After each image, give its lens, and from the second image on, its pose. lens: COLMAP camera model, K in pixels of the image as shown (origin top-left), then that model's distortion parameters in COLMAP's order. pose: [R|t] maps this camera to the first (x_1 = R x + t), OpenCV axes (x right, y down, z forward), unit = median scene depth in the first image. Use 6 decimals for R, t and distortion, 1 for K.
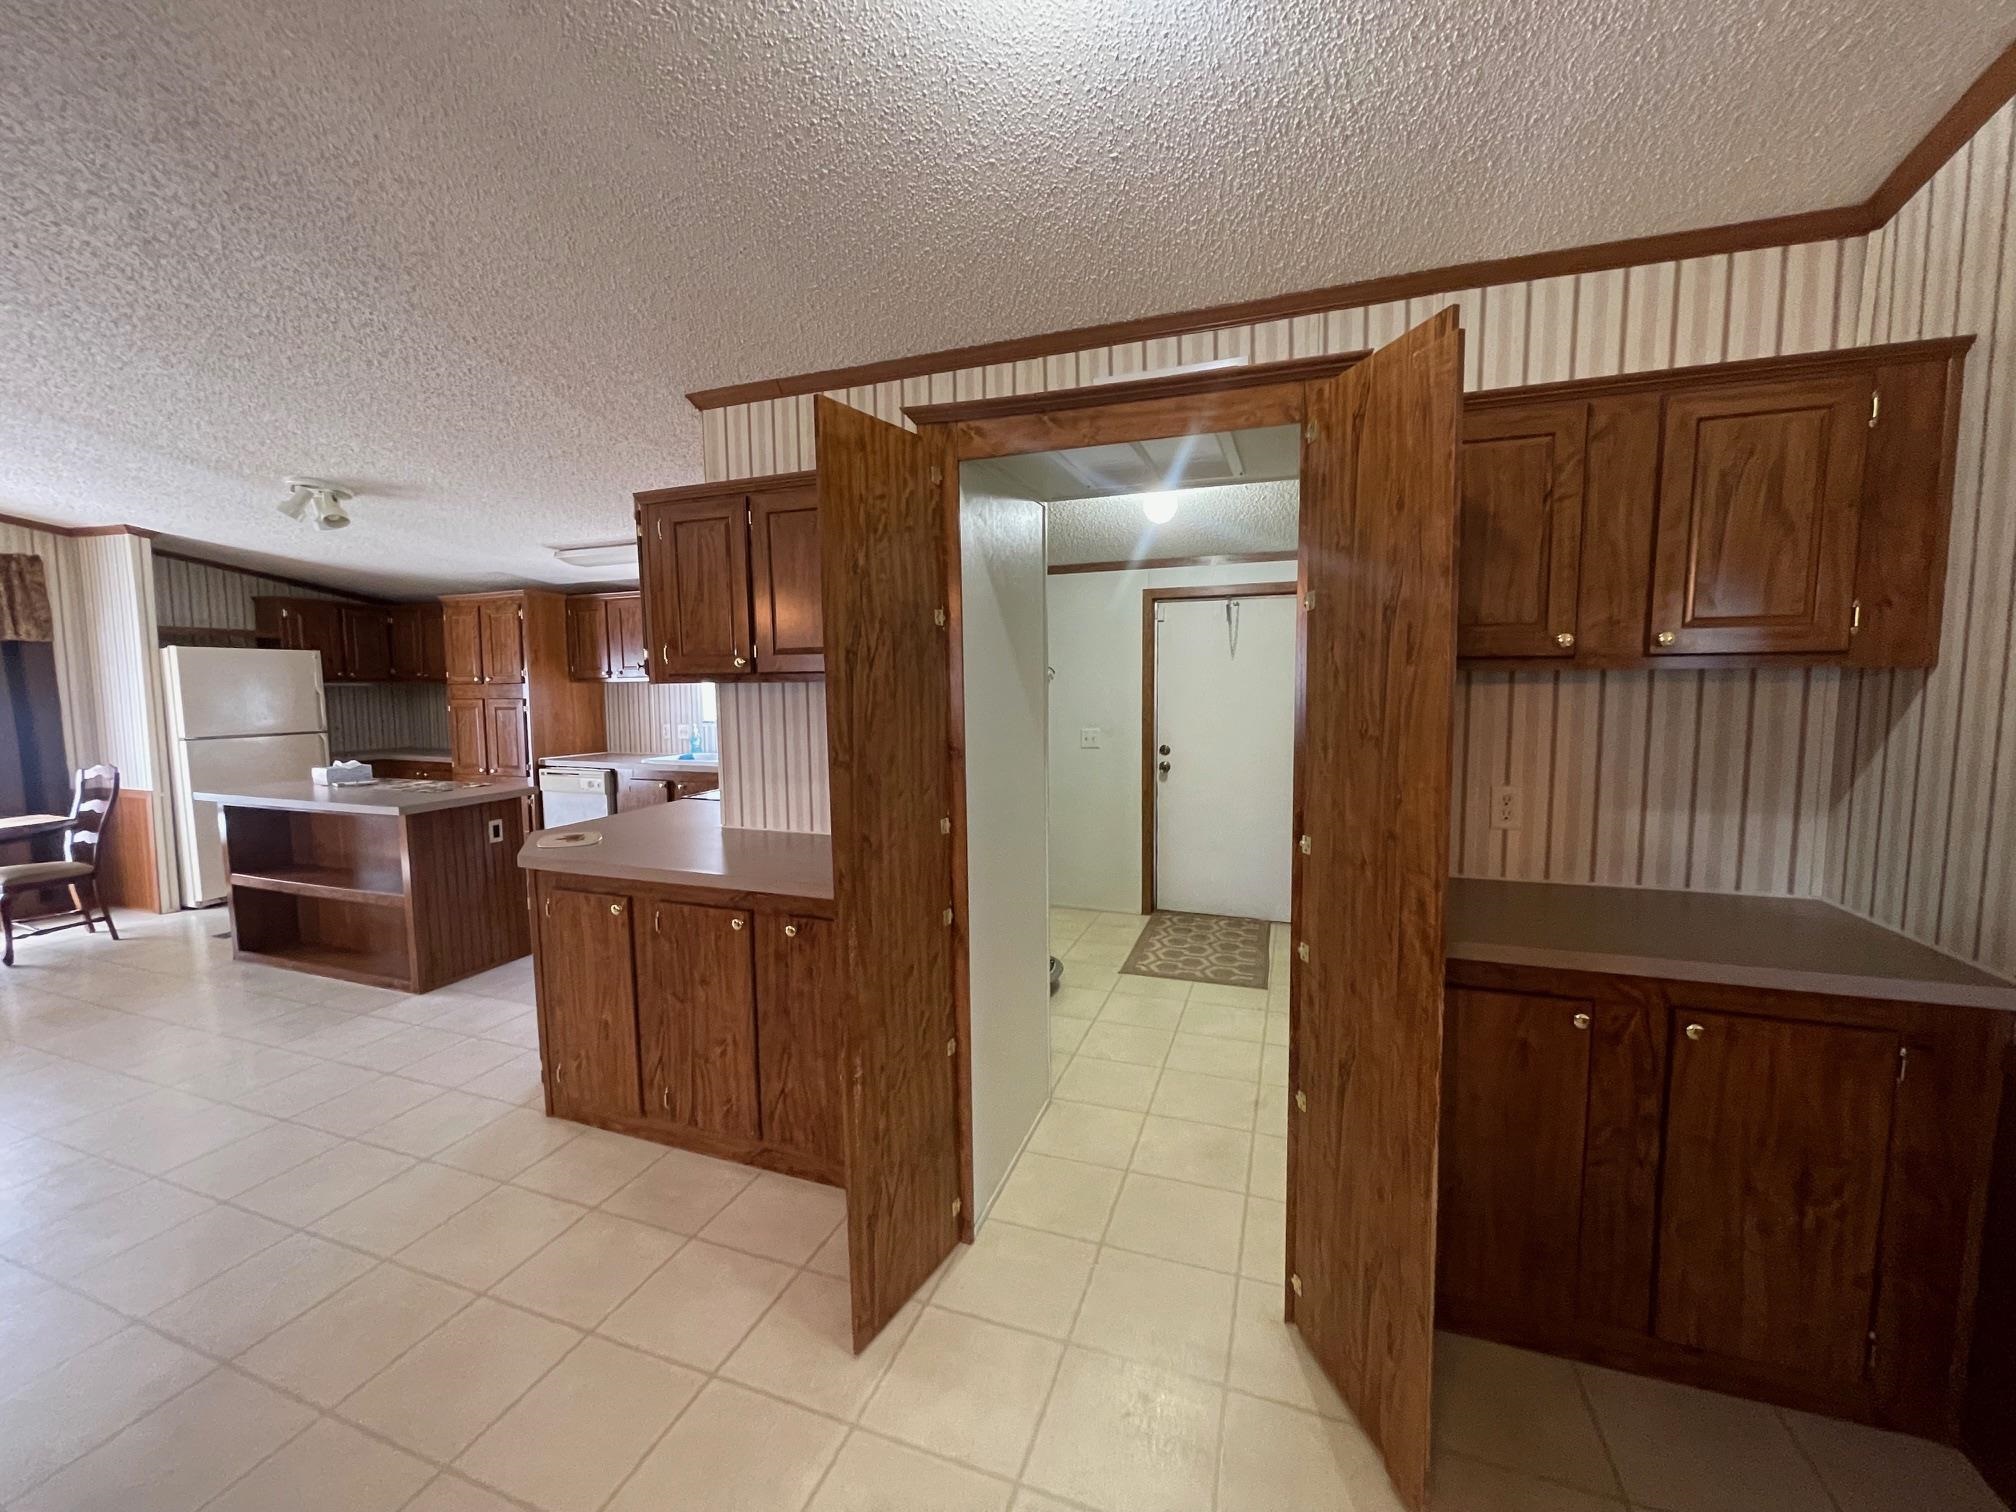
lens RADIAL K [[807.7, 0, 1000.9], [0, 807.7, 749.9], [0, 0, 1]] dist [-0.000571, -0.001184]
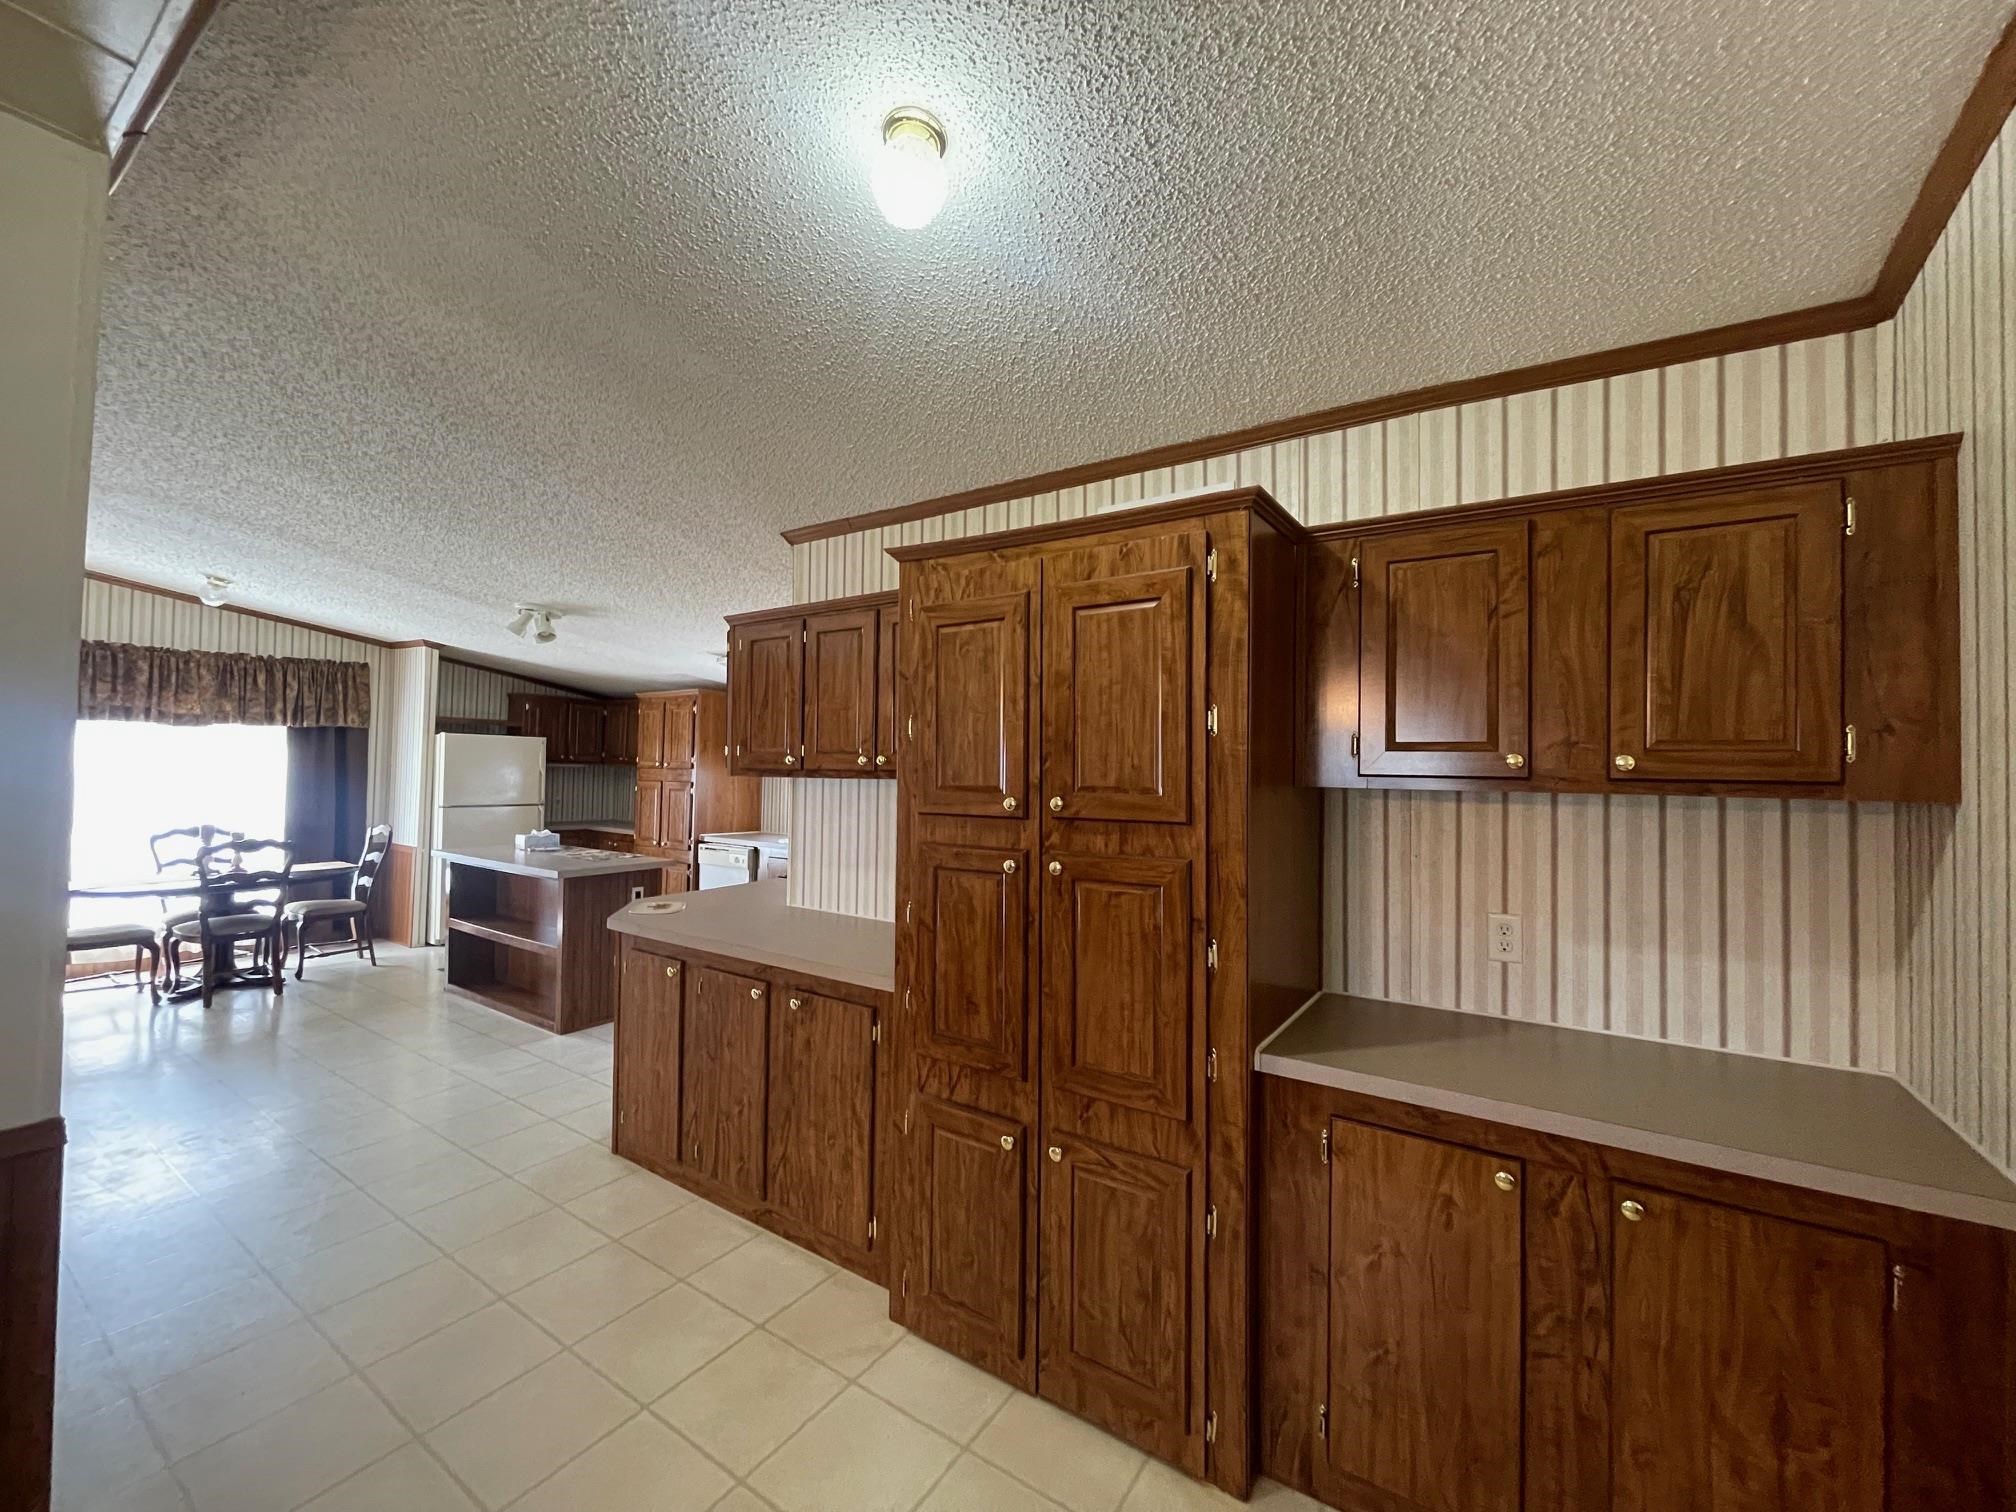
lens RADIAL K [[807.7, 0, 998.6], [0, 807.7, 751.2], [0, 0, 1]] dist [-0.000571, -0.001184]
pose [[0.972264, 0.019866, -0.233042, 0.311008], [-0.045222, 0.993552, -0.103969, -0.020820], [0.229474, 0.111624, 0.966893, -0.052921]]
